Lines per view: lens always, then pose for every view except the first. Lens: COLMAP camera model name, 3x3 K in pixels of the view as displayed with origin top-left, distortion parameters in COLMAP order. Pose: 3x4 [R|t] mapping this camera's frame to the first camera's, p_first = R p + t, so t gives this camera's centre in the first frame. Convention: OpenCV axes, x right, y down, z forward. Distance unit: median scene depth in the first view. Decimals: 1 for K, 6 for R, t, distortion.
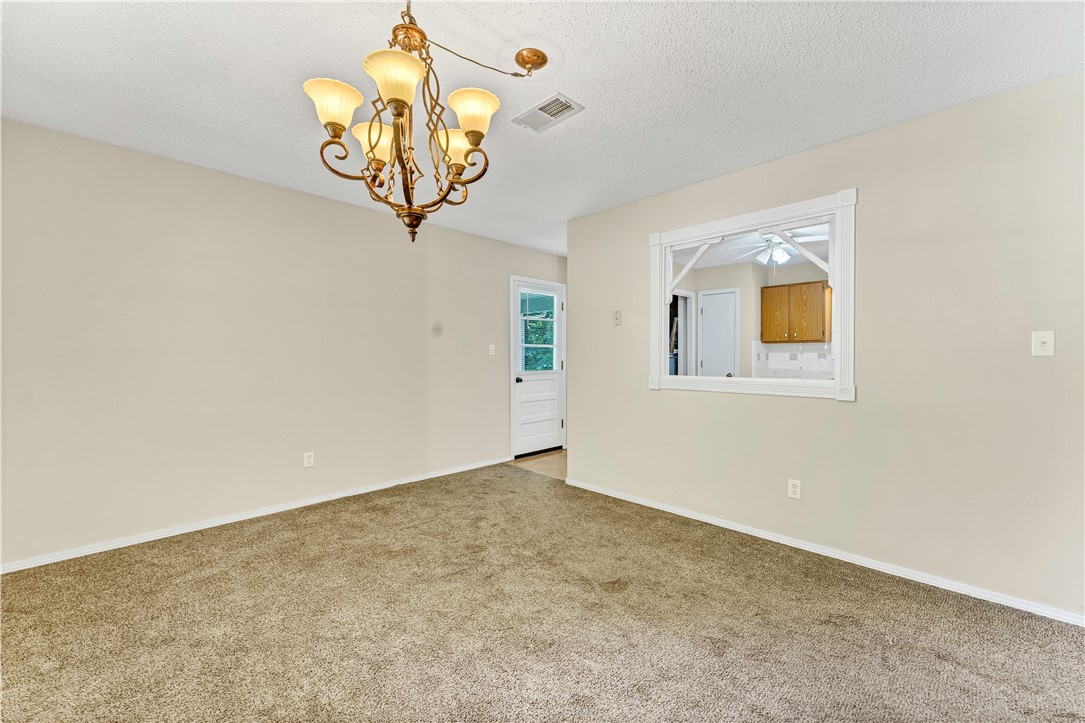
lens RADIAL K [[446.5, 0, 543.8], [0, 446.5, 361.2], [0, 0, 1]] dist [0.001307, 0.000138]
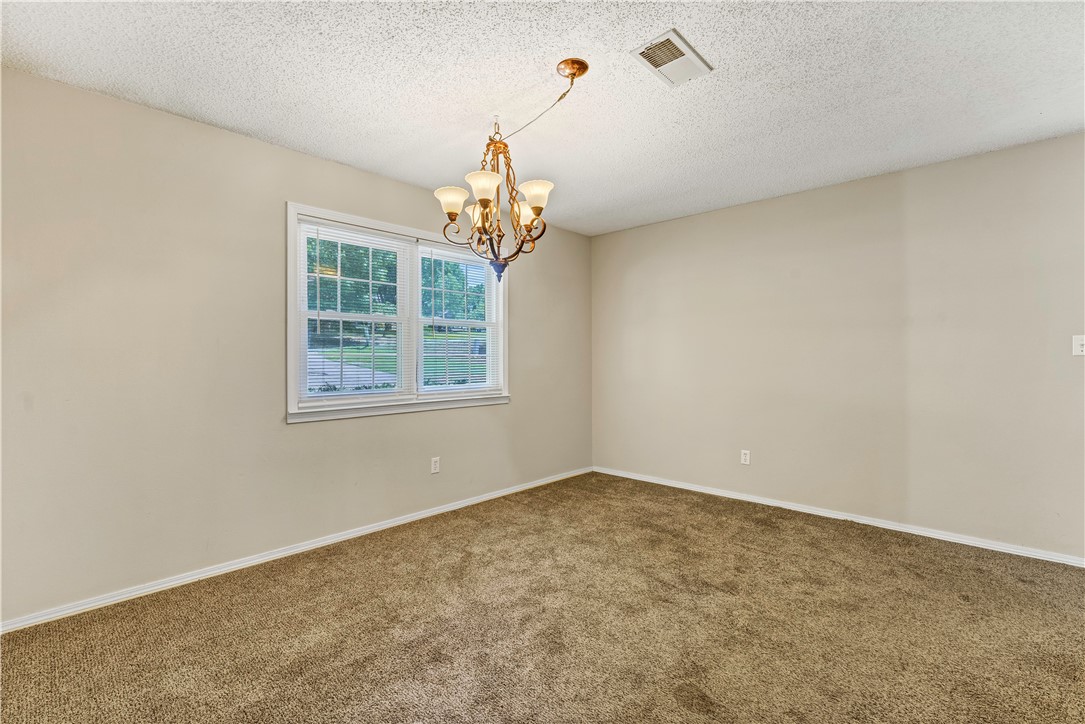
lens RADIAL K [[475.7, 0, 544.2], [0, 475.7, 356.5], [0, 0, 1]] dist [0.001096, -0.000089]
pose [[0.013663, -0.007438, -0.999879, 0.714214], [-0.004050, 0.999964, -0.007494, -0.009366], [0.999898, 0.004152, 0.013632, 0.612154]]
